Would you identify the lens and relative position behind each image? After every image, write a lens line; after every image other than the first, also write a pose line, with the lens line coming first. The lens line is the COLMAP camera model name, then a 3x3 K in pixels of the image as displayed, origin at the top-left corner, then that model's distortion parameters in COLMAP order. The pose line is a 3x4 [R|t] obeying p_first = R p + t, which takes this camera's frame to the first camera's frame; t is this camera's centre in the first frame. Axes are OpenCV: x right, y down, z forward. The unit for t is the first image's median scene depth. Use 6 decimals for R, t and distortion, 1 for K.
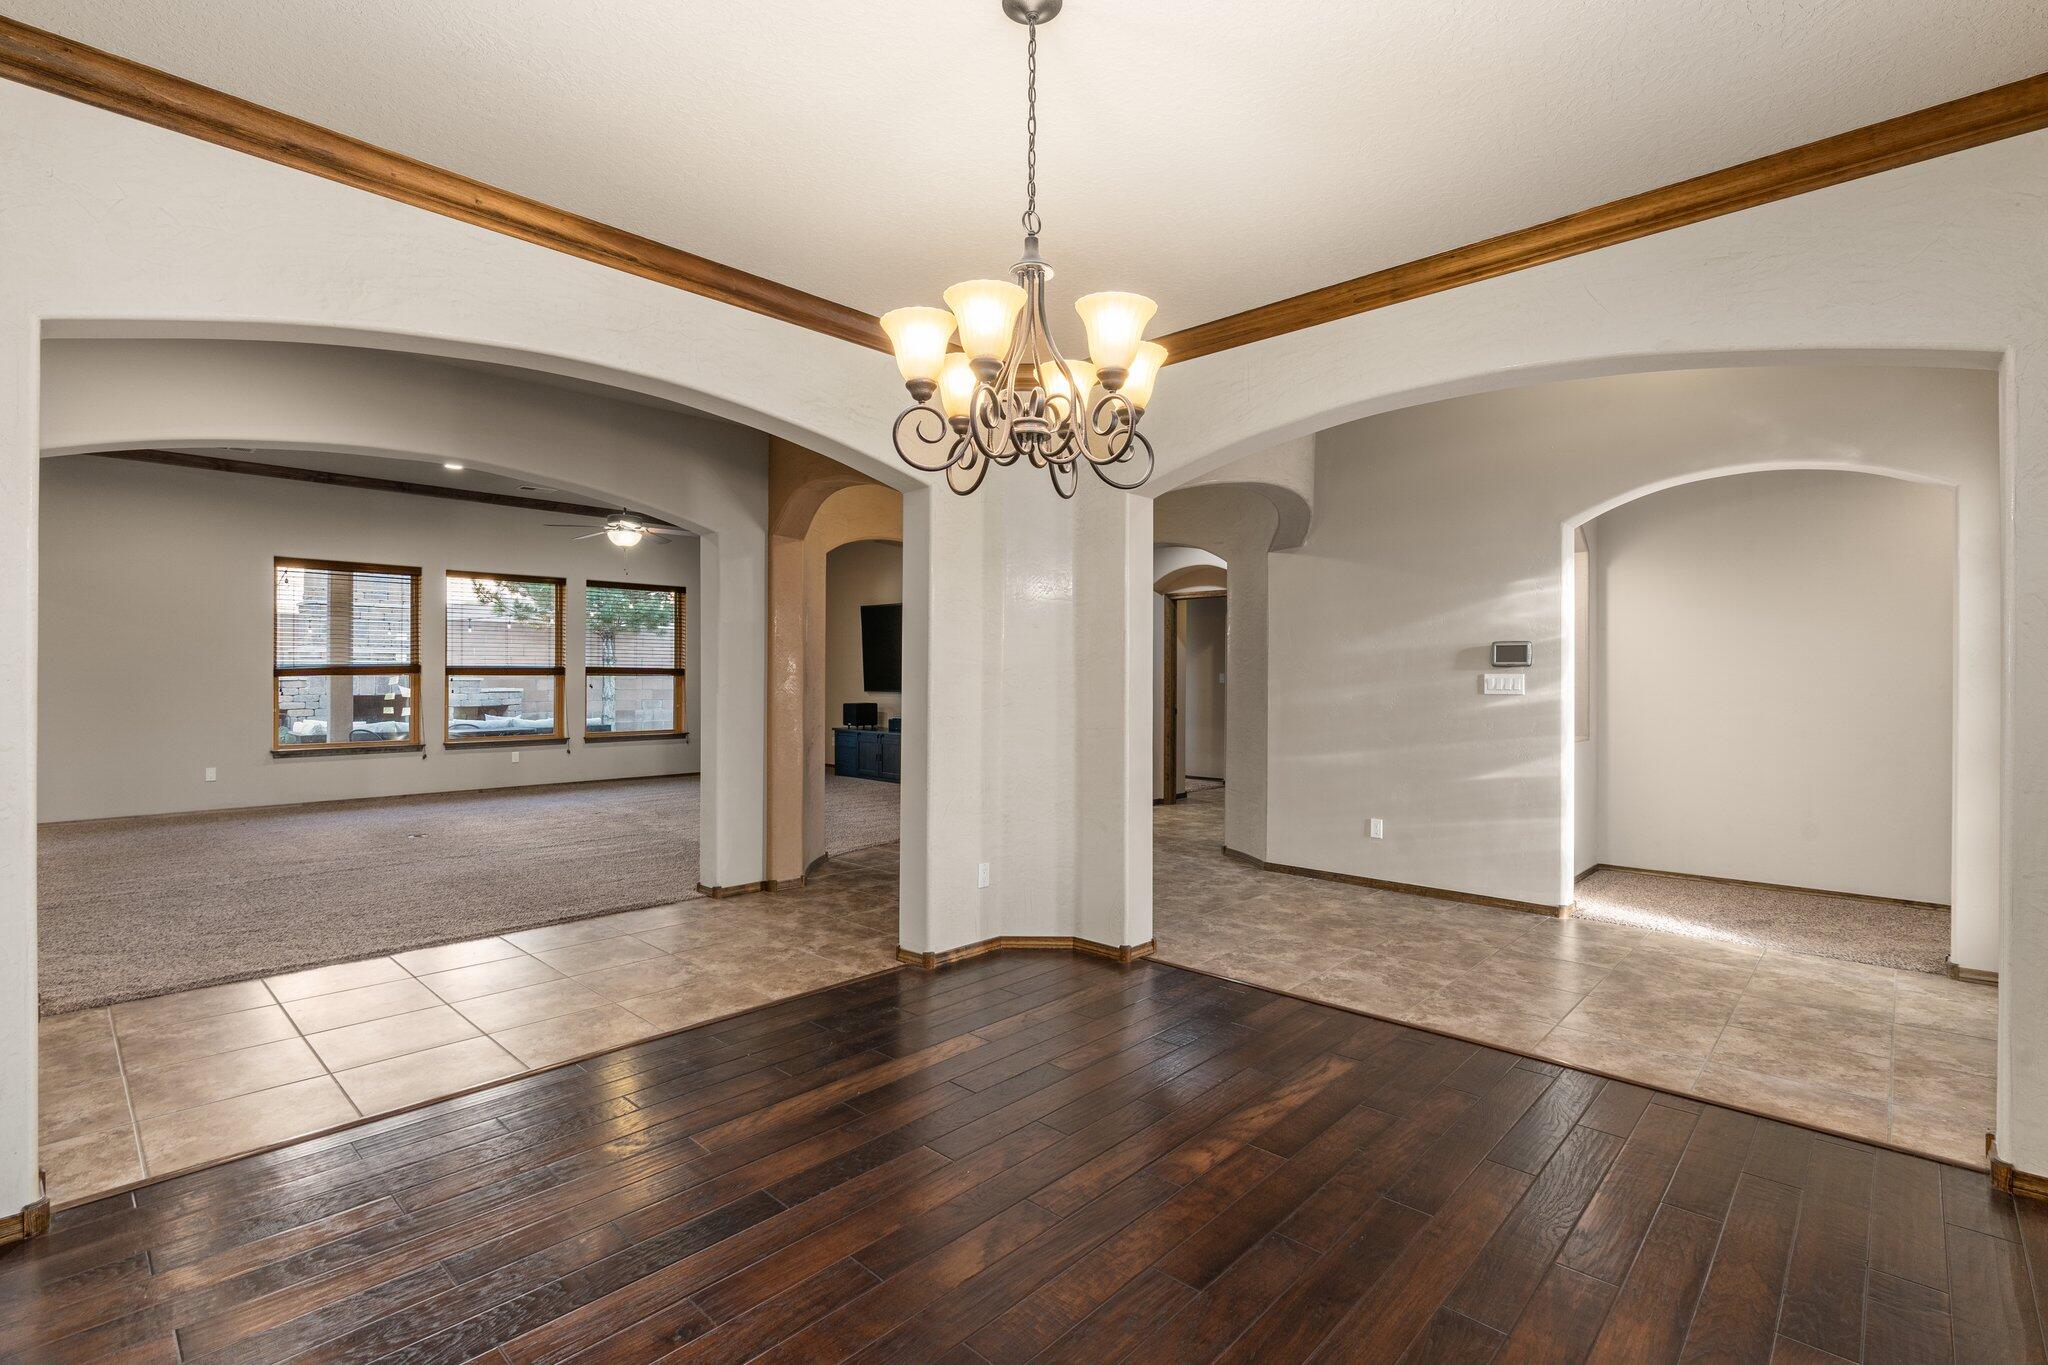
lens RADIAL K [[939.0, 0, 1024.0], [0, 939.0, 682.5], [0, 0, 1]] dist [-0.006528, -0.000040]
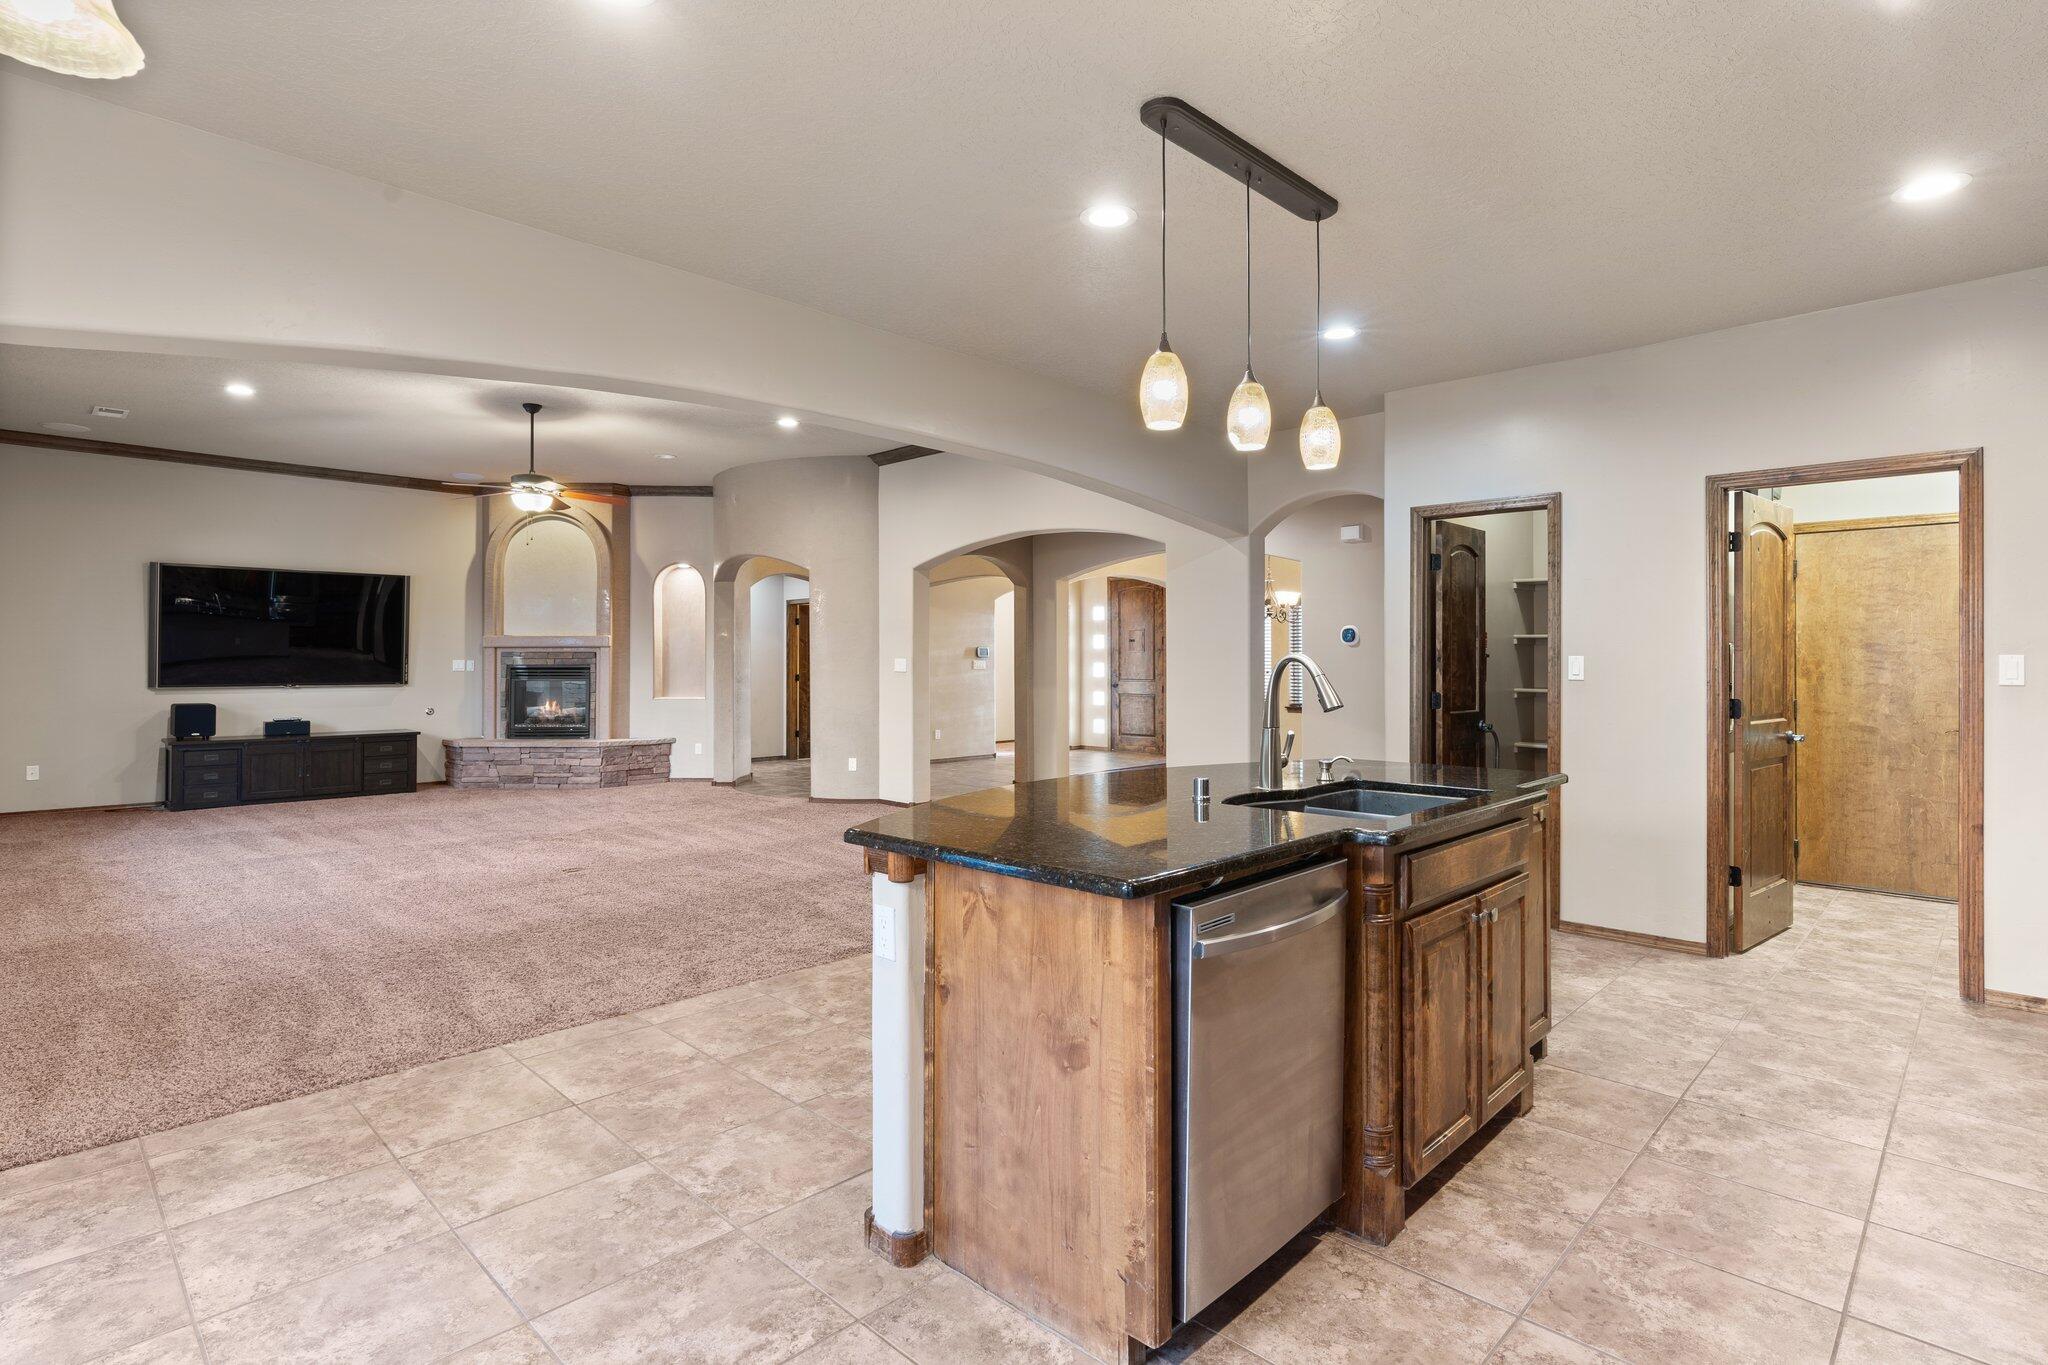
lens RADIAL K [[1008.6, 0, 1026.9], [0, 1008.6, 655.8], [0, 0, 1]] dist [-0.009982, 0.002592]
pose [[0.015254, 0.000926, 0.999883, -2.374550], [0.008688, 0.999962, -0.001058, -0.019519], [-0.999846, 0.008703, 0.015246, 0.972874]]
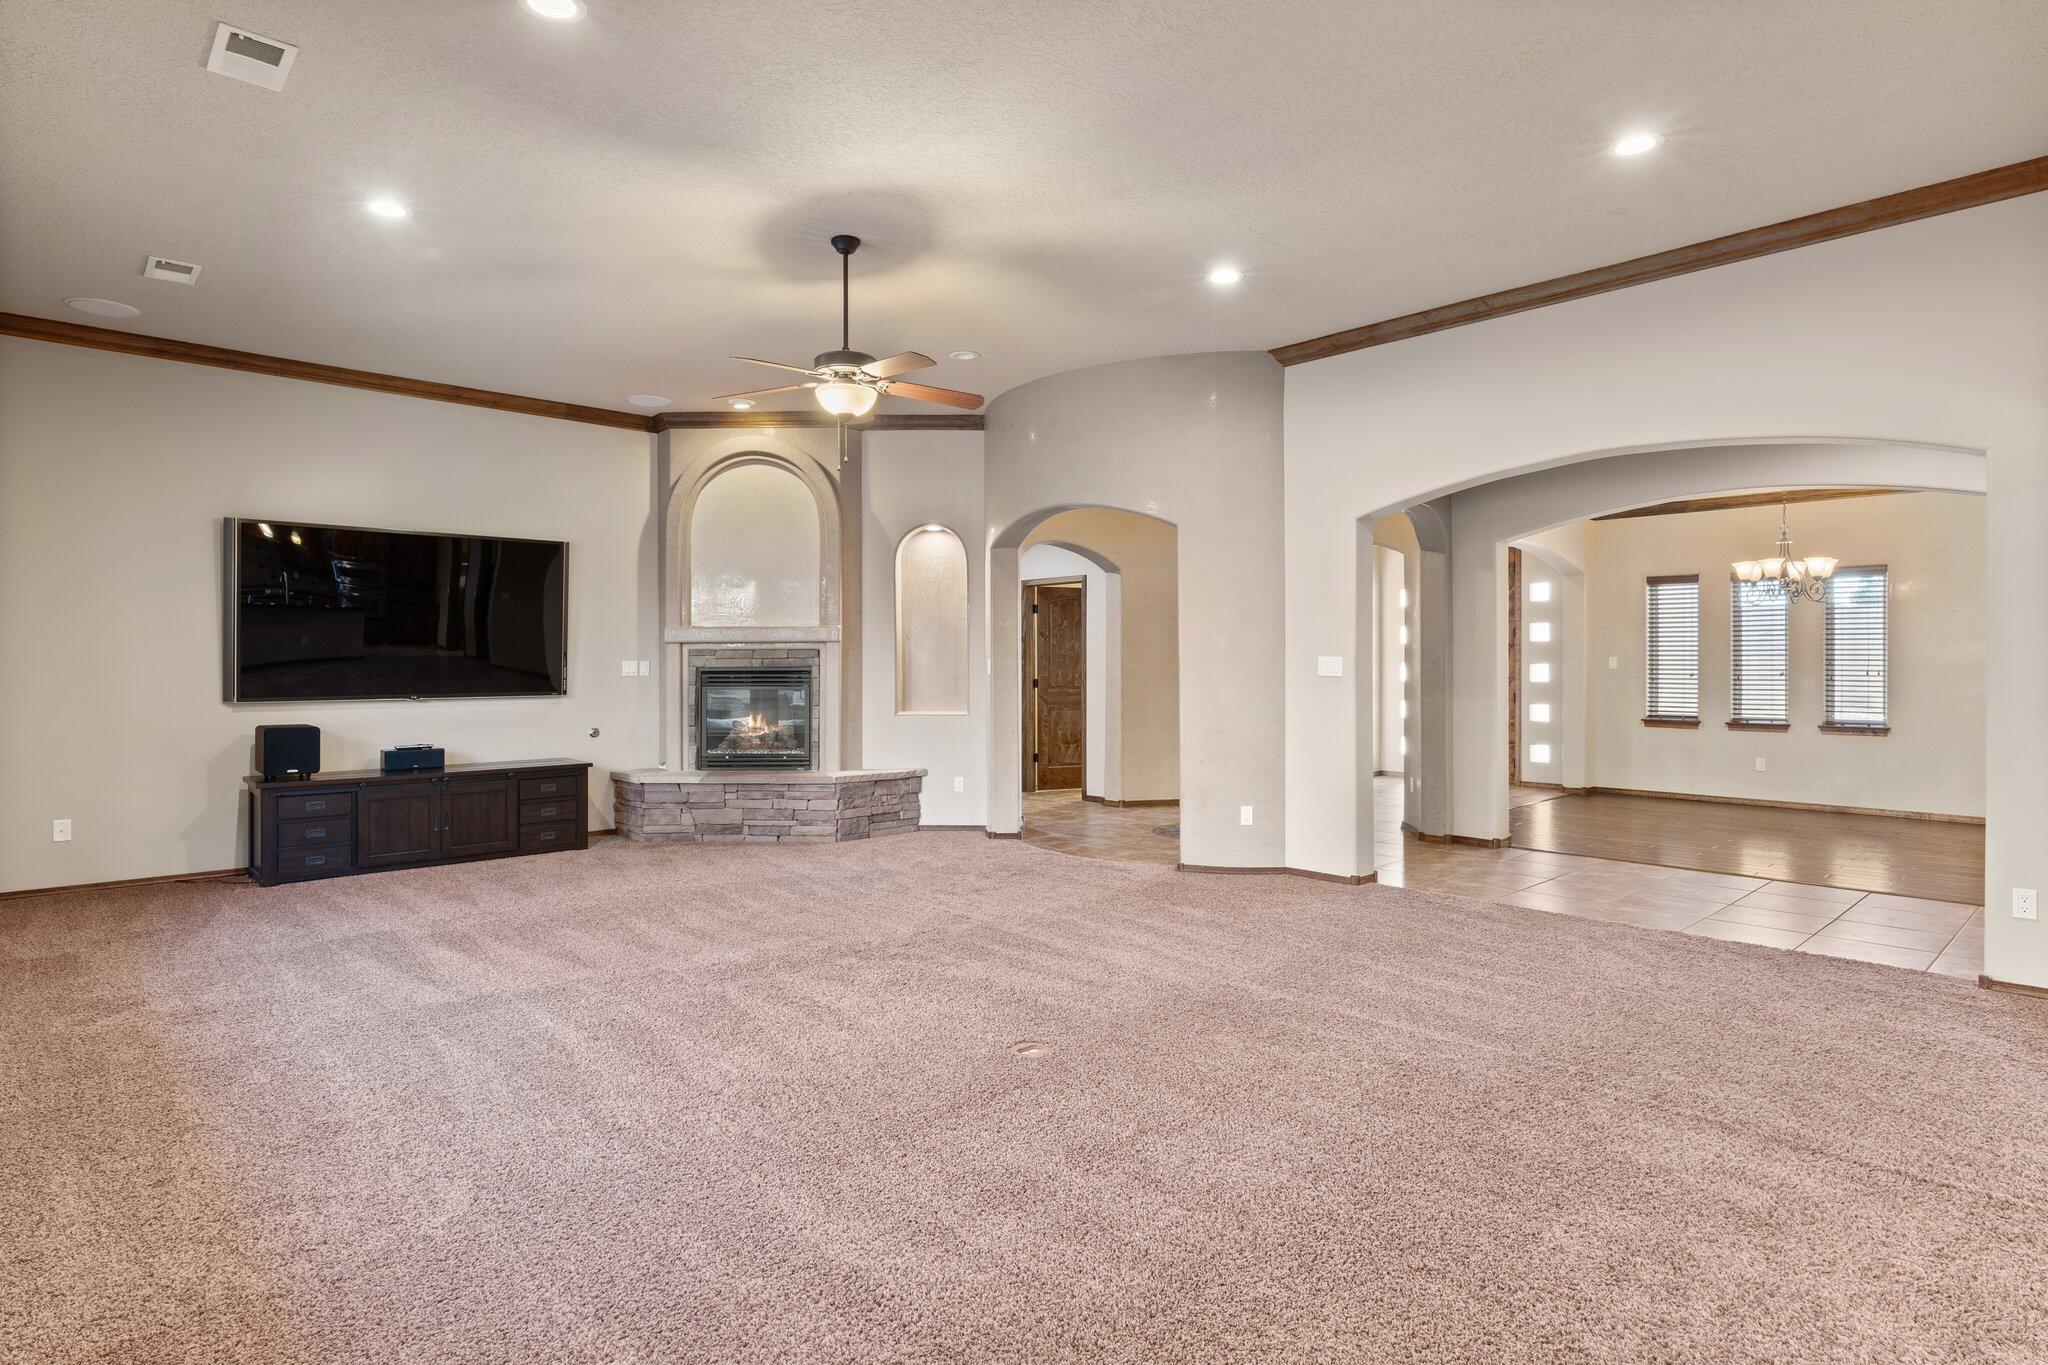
lens RADIAL K [[1080.8, 0, 1029.7], [0, 1080.8, 669.5], [0, 0, 1]] dist [-0.004451, -0.000162]
pose [[0.062674, -0.011205, 0.997971, -1.812926], [0.011399, 0.999880, 0.010510, -0.020563], [-0.997969, 0.010717, 0.062794, 1.551339]]
